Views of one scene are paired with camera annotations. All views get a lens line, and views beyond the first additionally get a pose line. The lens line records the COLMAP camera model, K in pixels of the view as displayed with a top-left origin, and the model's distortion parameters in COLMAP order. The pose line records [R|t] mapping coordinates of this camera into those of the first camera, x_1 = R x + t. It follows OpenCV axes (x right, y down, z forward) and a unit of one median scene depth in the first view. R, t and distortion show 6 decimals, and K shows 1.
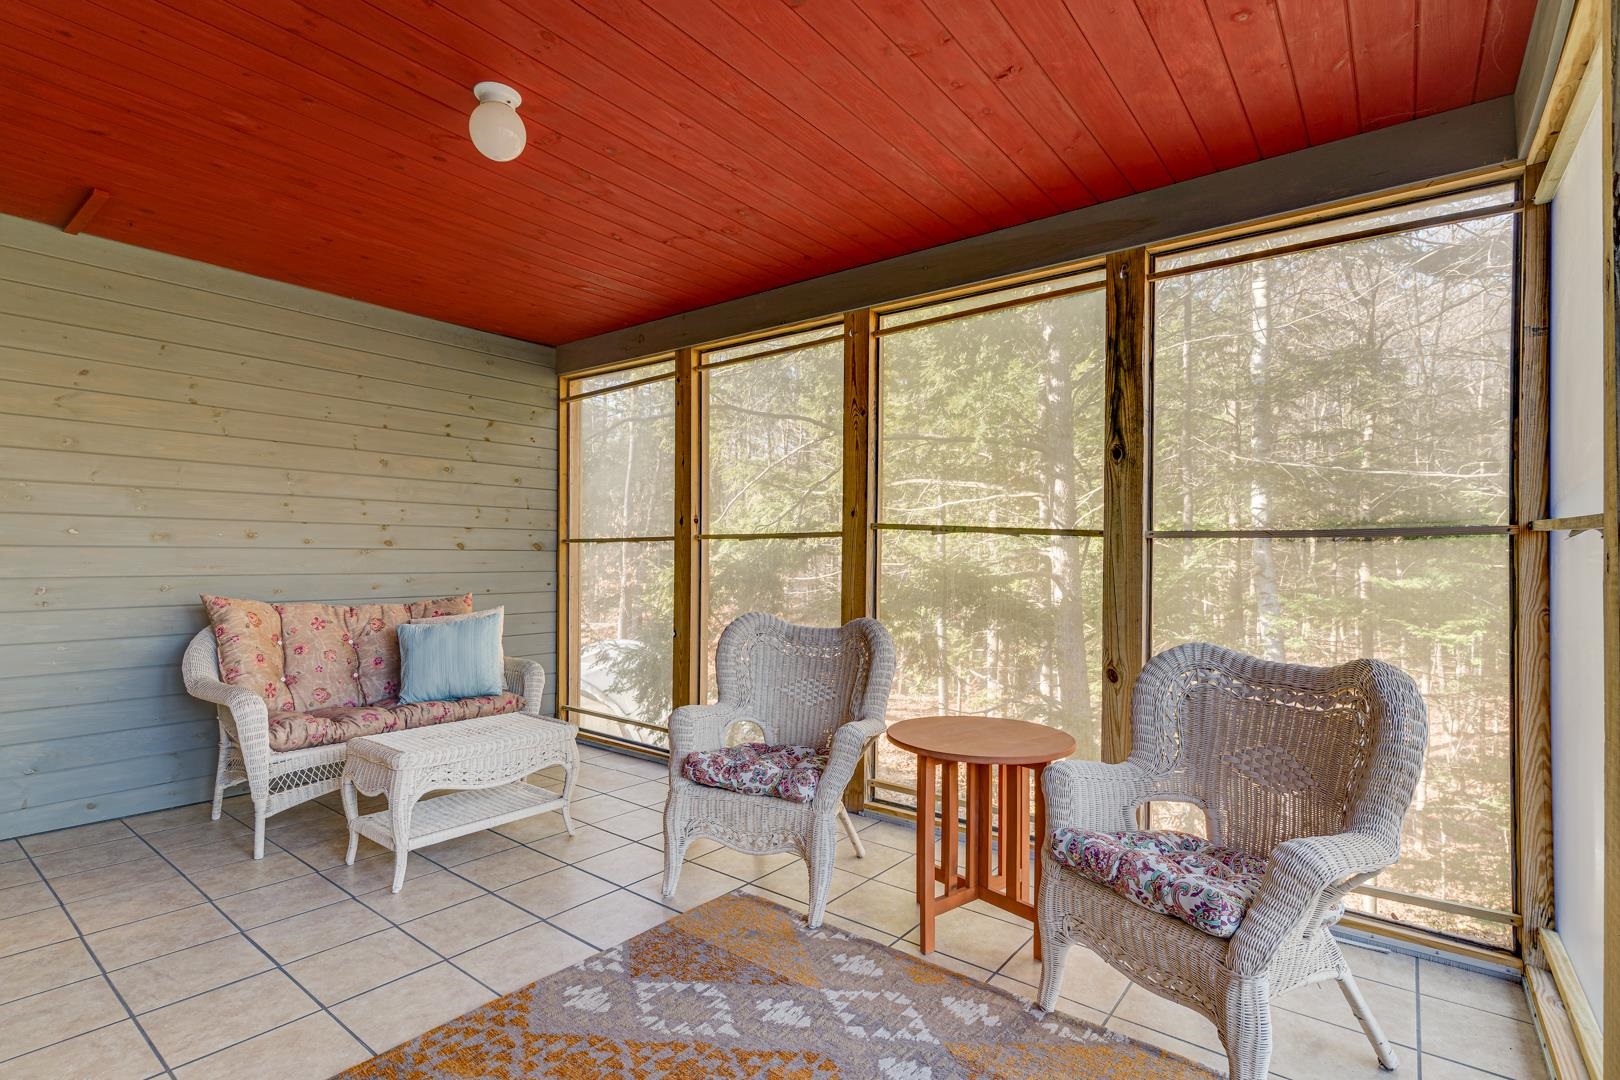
lens RADIAL K [[768.8, 0, 810.4], [0, 768.8, 545.4], [0, 0, 1]] dist [-0.003929, -0.000246]
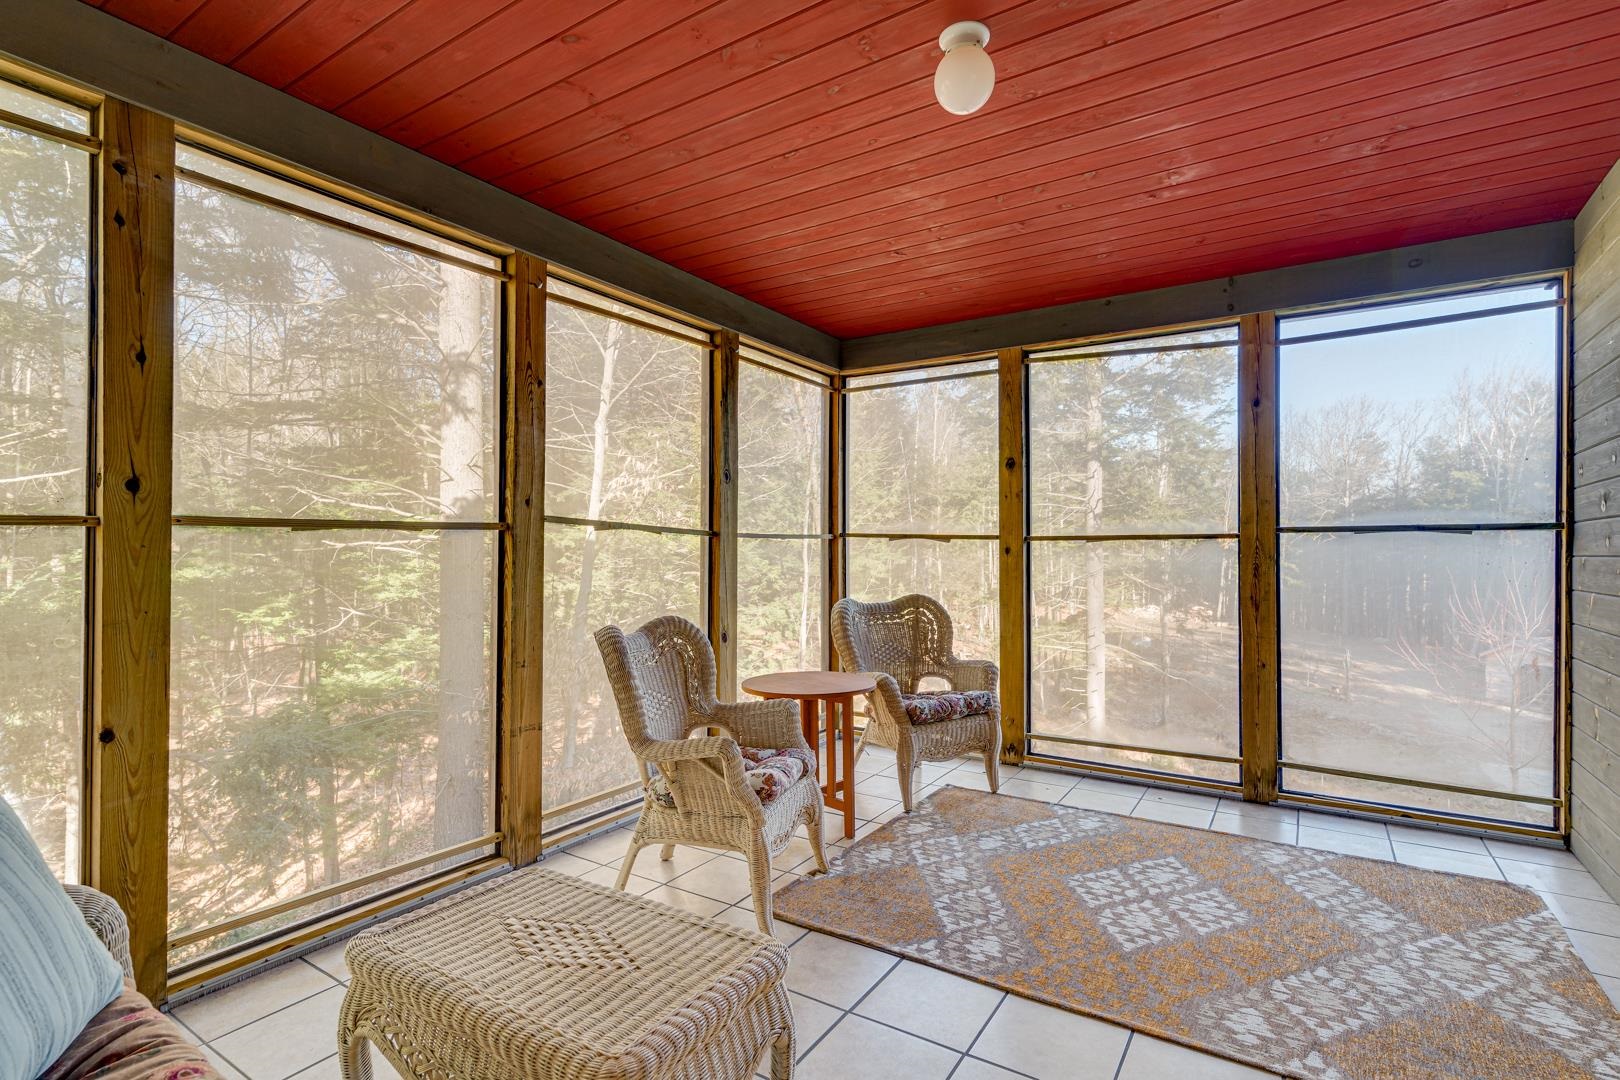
lens RADIAL K [[768.8, 0, 812.8], [0, 768.8, 543.7], [0, 0, 1]] dist [-0.003929, -0.000246]
pose [[-0.082966, -0.003532, 0.996546, -0.945028], [-0.010629, 0.999940, 0.002659, -0.002862], [-0.996496, -0.010372, -0.082999, 0.916956]]
